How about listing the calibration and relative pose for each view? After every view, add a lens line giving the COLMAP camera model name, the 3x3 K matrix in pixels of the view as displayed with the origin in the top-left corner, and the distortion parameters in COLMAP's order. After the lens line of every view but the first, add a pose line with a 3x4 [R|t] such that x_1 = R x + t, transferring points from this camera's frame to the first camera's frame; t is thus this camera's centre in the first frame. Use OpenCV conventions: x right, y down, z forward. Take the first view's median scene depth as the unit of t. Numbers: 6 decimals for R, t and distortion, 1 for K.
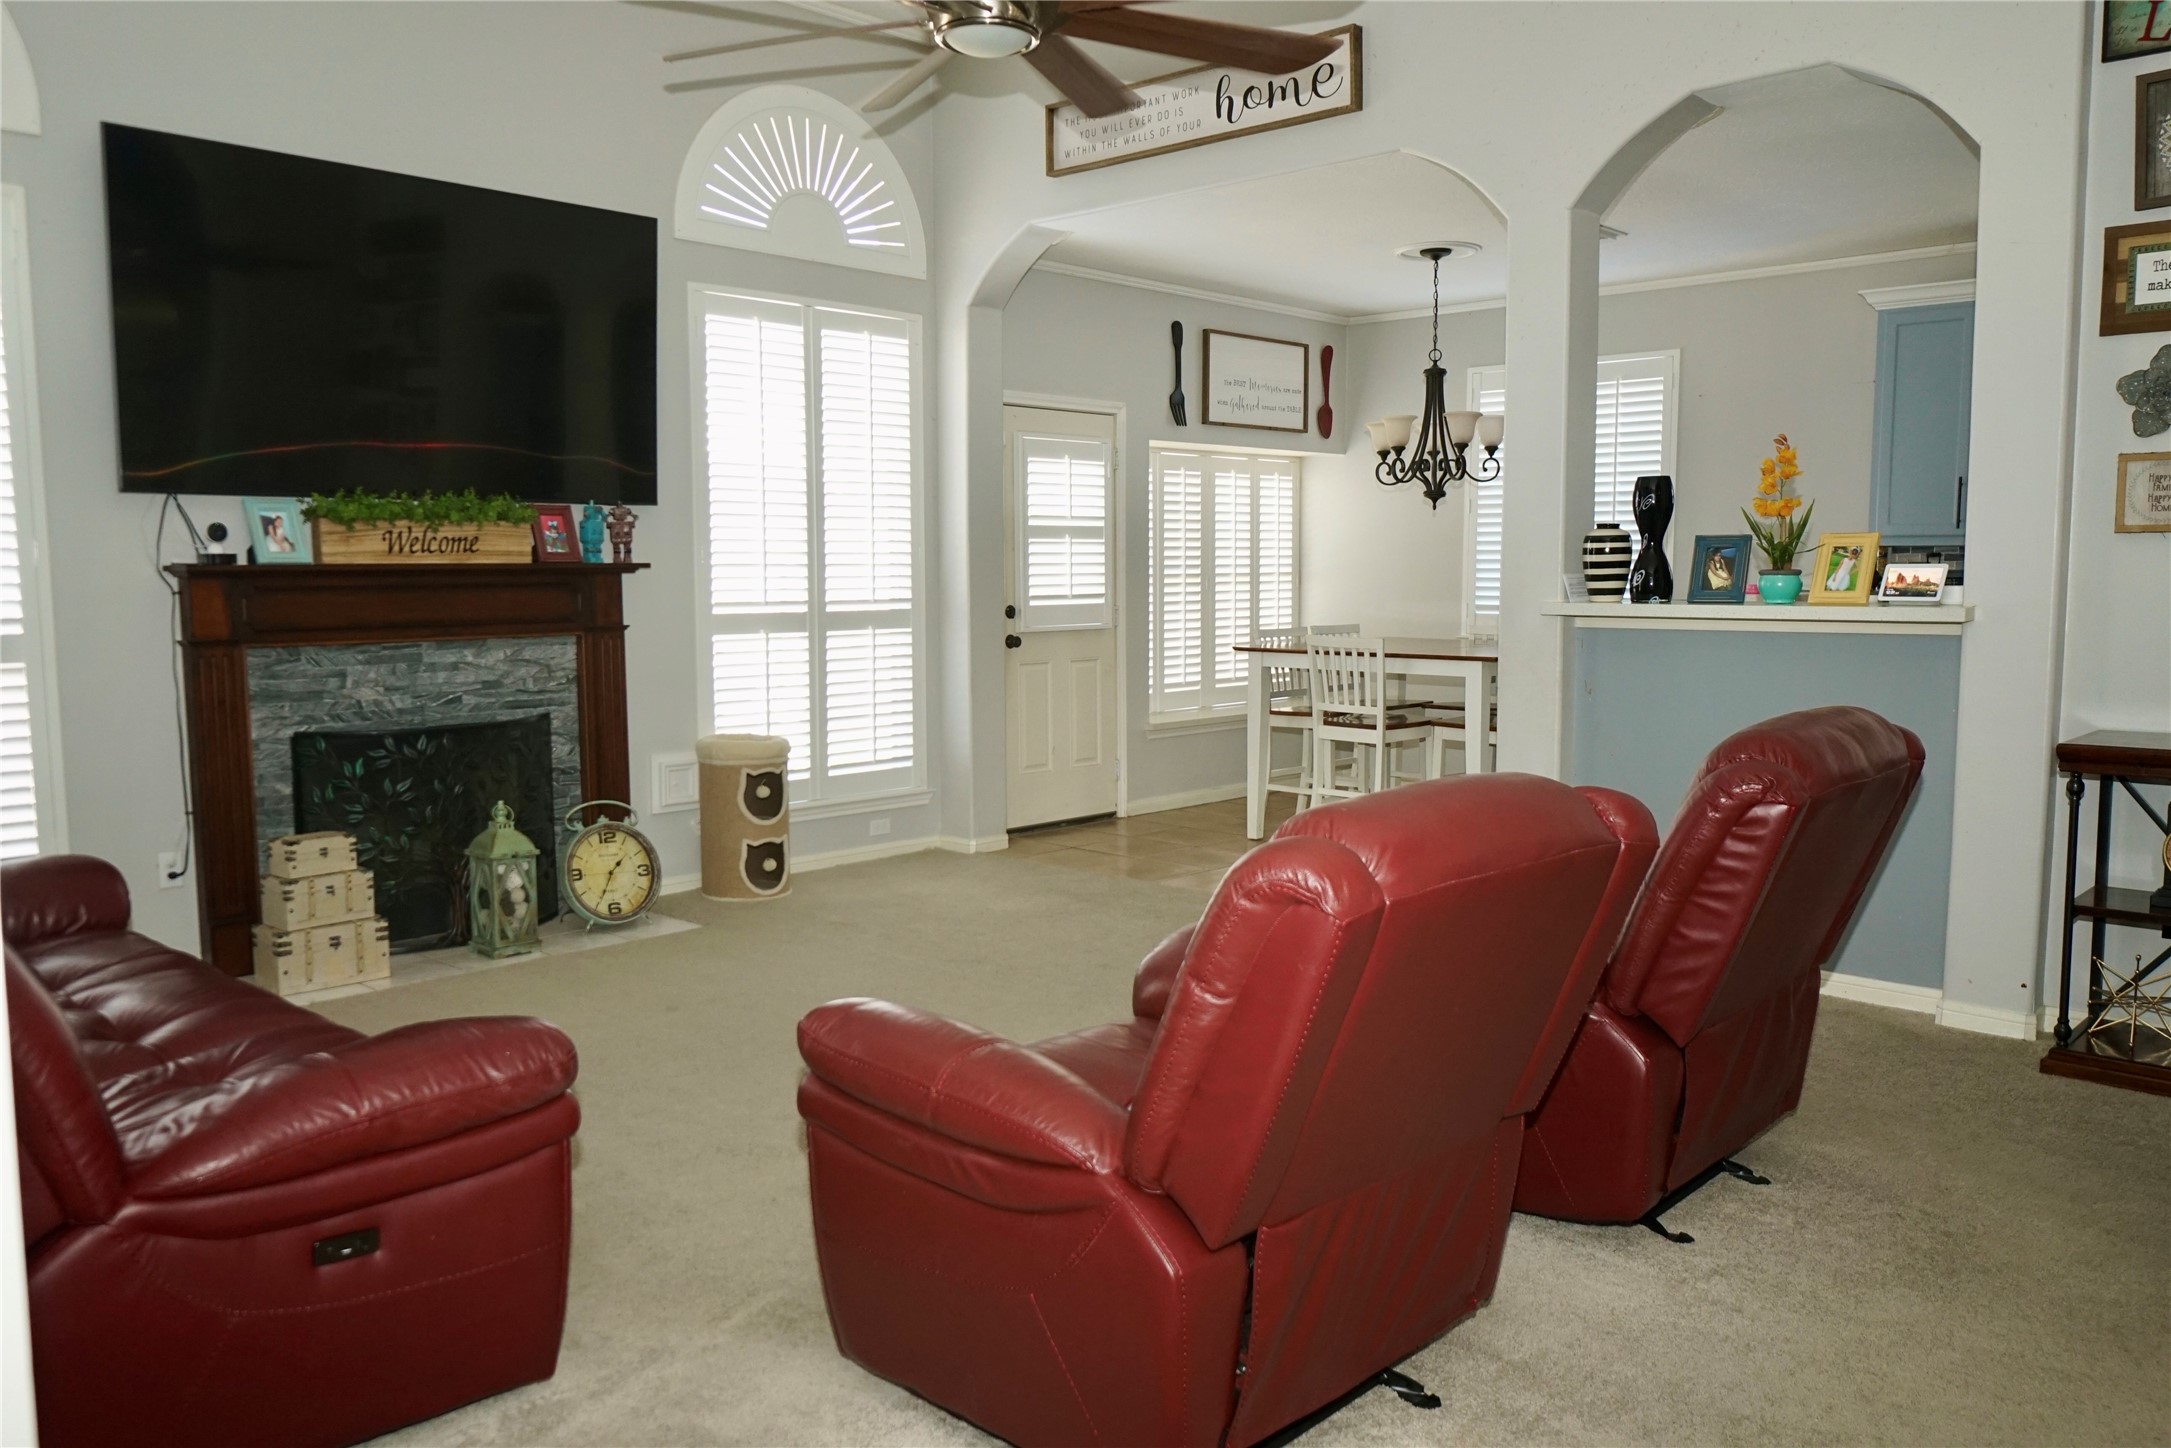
lens RADIAL K [[1658.7, 0, 1085.5], [0, 1658.7, 724.0], [0, 0, 1]] dist [-0.000668, 0.001031]
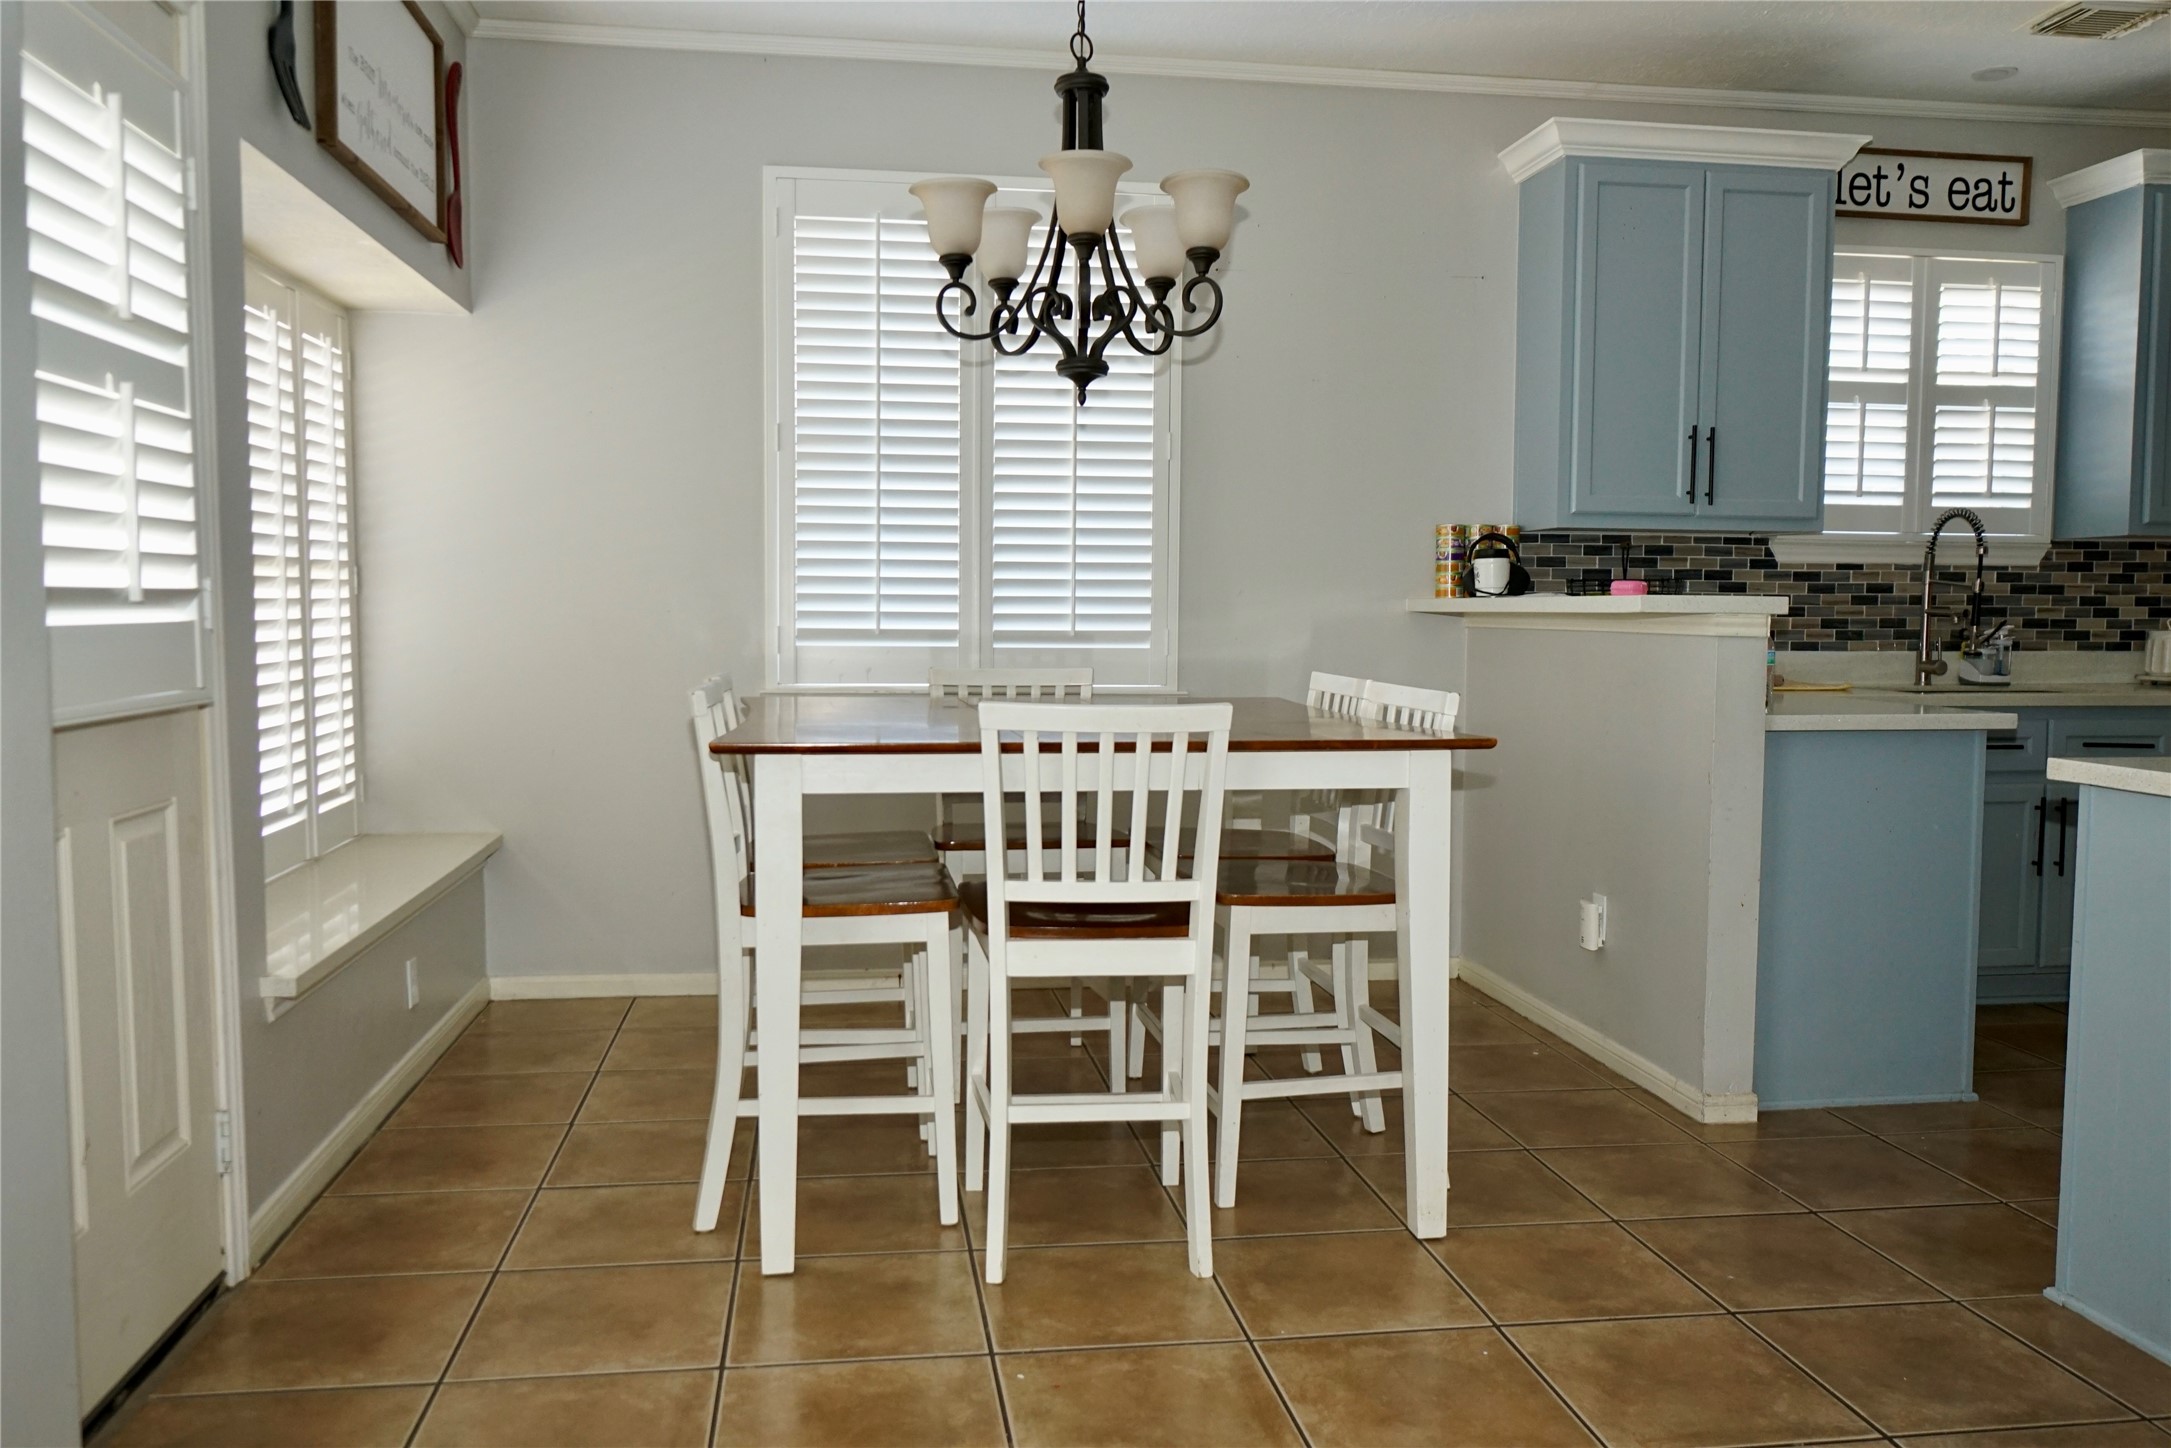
lens RADIAL K [[1658.7, 0, 1085.5], [0, 1658.7, 724.0], [0, 0, 1]] dist [-0.000668, 0.001031]
pose [[0.629024, -0.048710, 0.775858, -0.130220], [0.067711, 0.997675, 0.007739, -0.047471], [-0.774431, 0.047666, 0.630860, 0.714595]]
